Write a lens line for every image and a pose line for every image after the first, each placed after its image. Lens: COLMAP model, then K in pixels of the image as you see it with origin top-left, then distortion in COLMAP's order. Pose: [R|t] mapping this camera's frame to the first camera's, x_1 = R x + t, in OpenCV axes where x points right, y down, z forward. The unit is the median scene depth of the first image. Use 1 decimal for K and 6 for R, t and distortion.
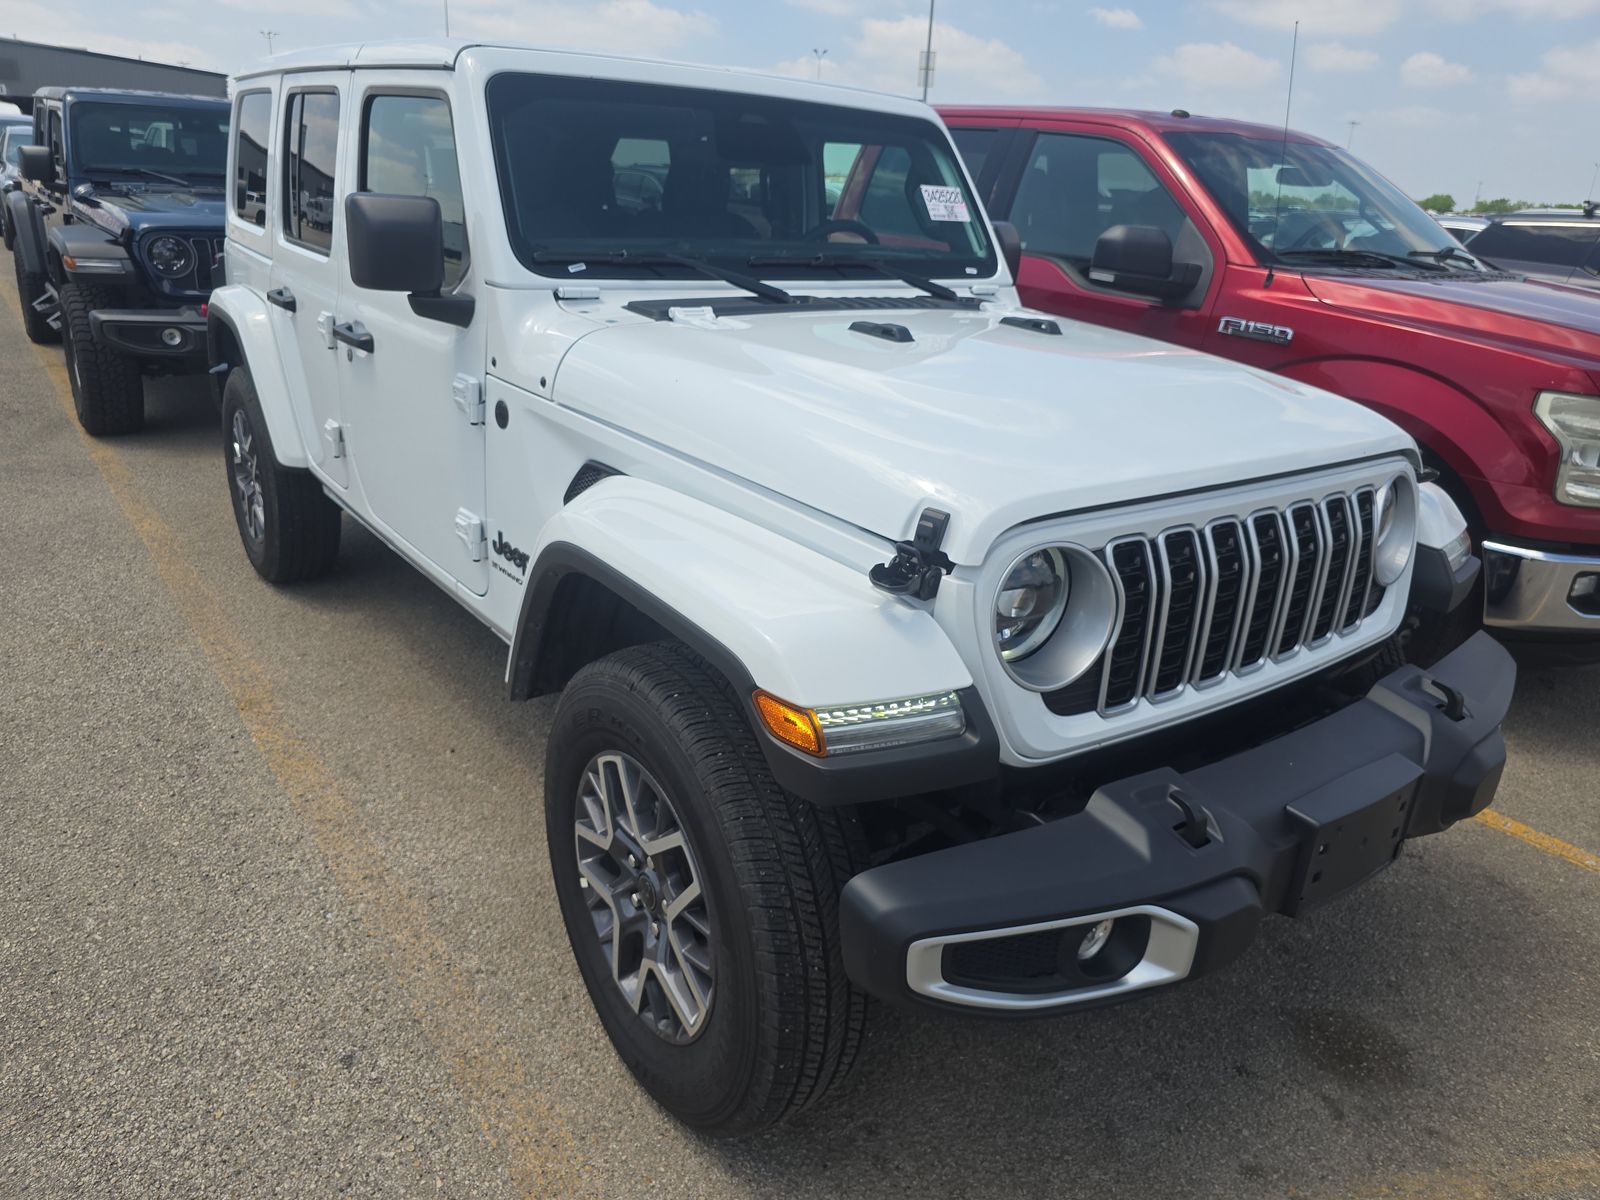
lens RADIAL K [[1095.7, 0, 800.0], [0, 1095.7, 600.0], [0, 0, 1]] dist [-0.042831, -0.000464]
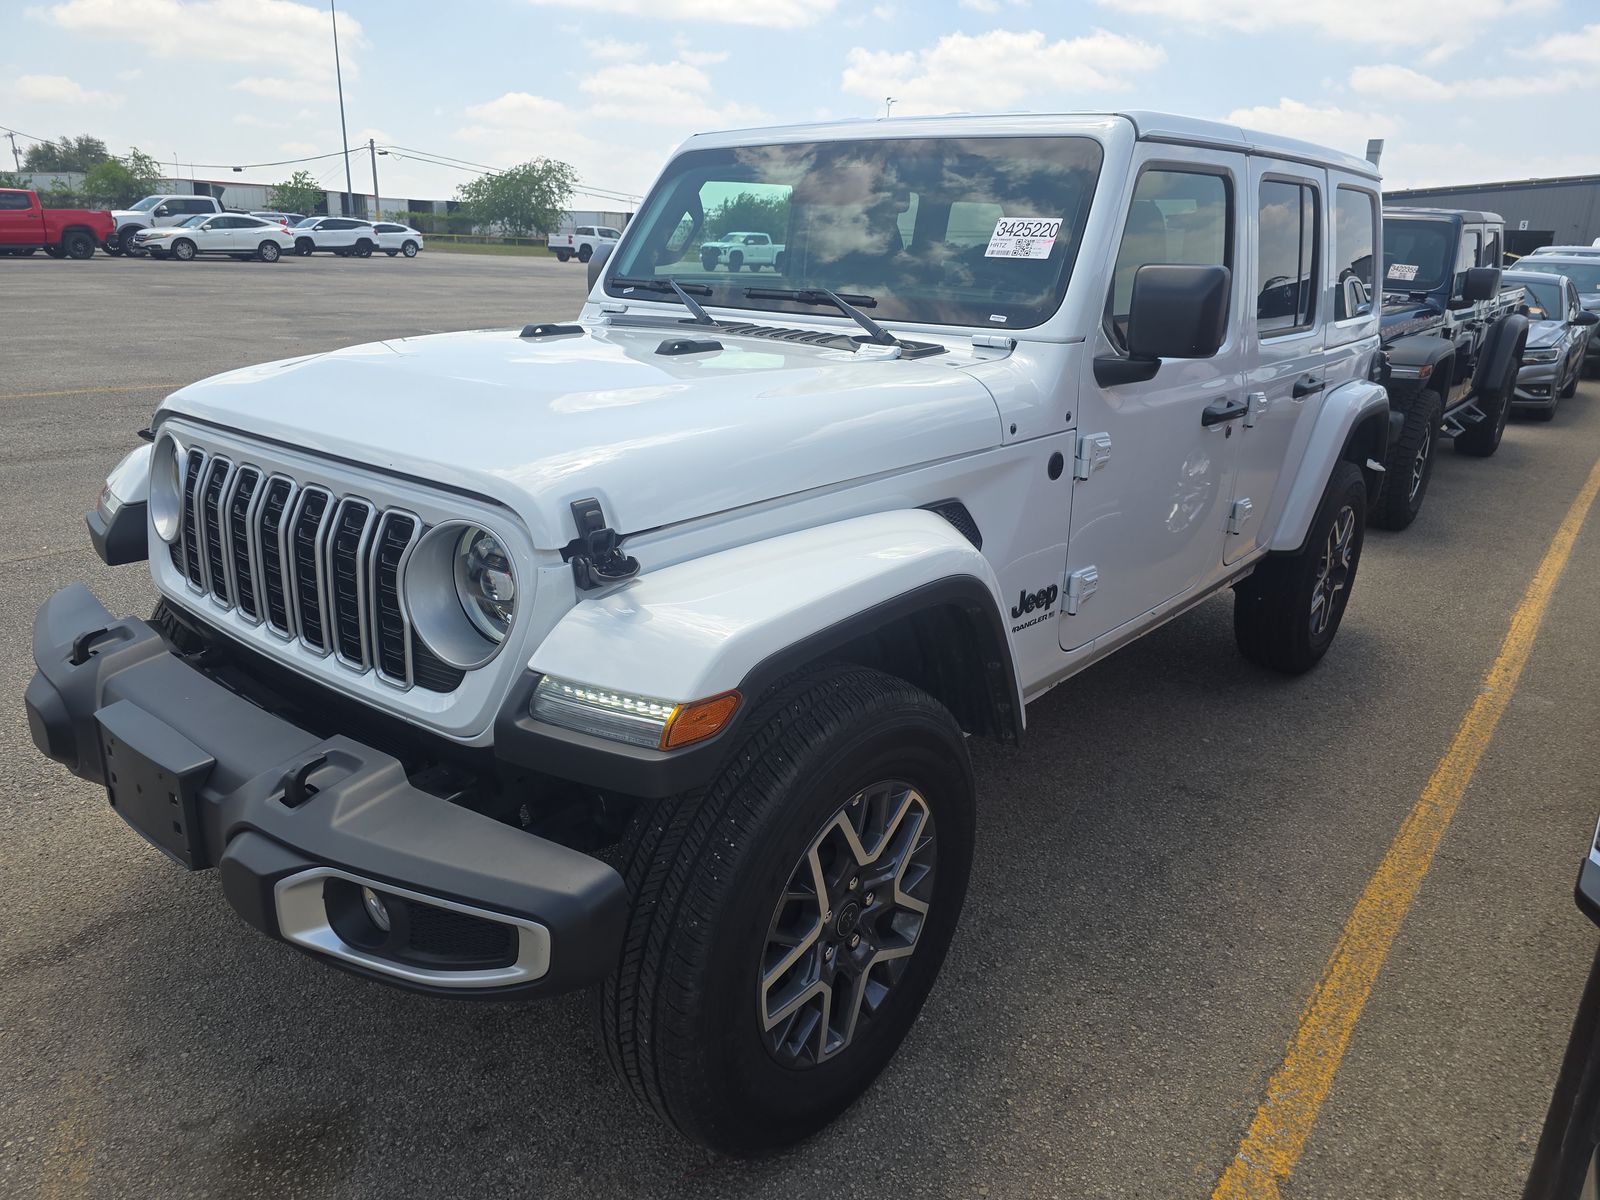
lens RADIAL K [[1095.7, 0, 800.0], [0, 1095.7, 600.0], [0, 0, 1]] dist [-0.042831, -0.000464]
pose [[0.225208, 0.250151, -0.941651, 1.095017], [-0.364149, 0.918048, 0.156790, -0.221634], [0.903702, 0.307590, 0.297844, 0.830805]]
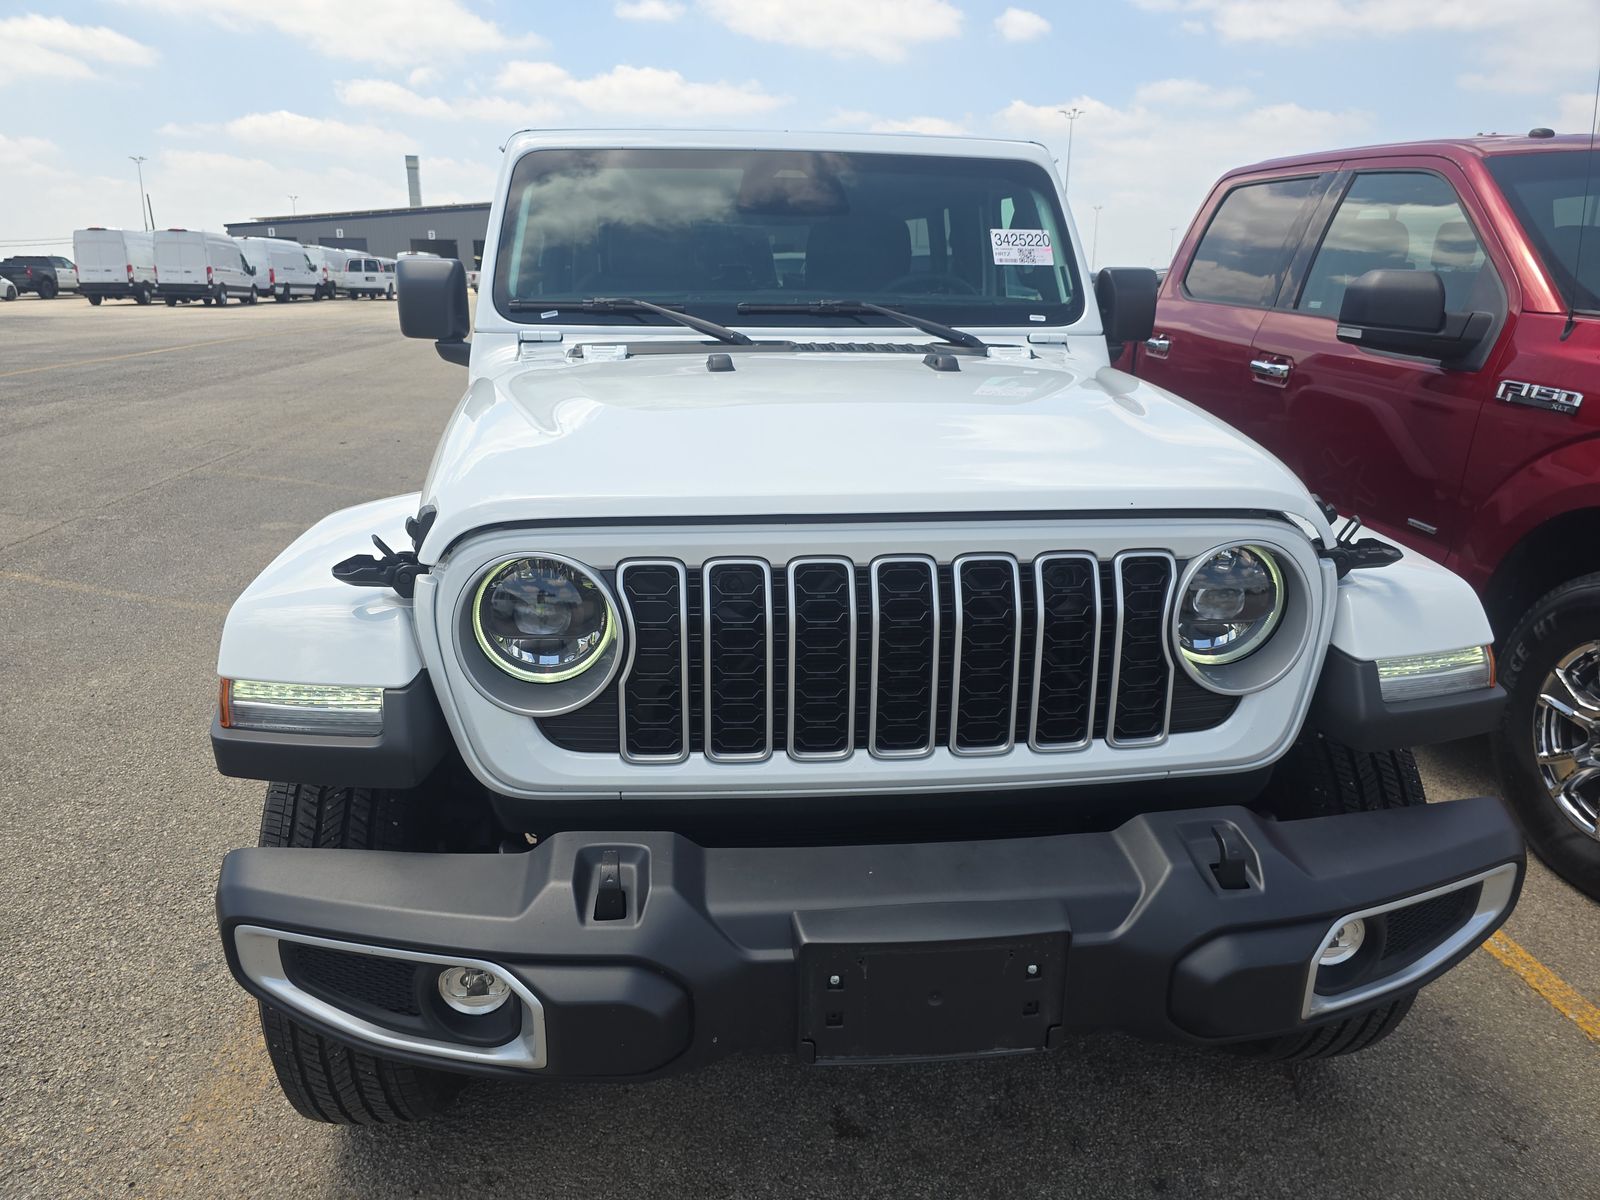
lens RADIAL K [[1062.1, 0, 800.0], [0, 1062.1, 600.0], [0, 0, 1]] dist [-0.035257, 0.000196]
pose [[0.848760, 0.105013, -0.518245, 0.558664], [-0.147757, 0.988142, -0.041761, -0.005435], [0.507714, 0.112019, 0.854212, 0.209704]]
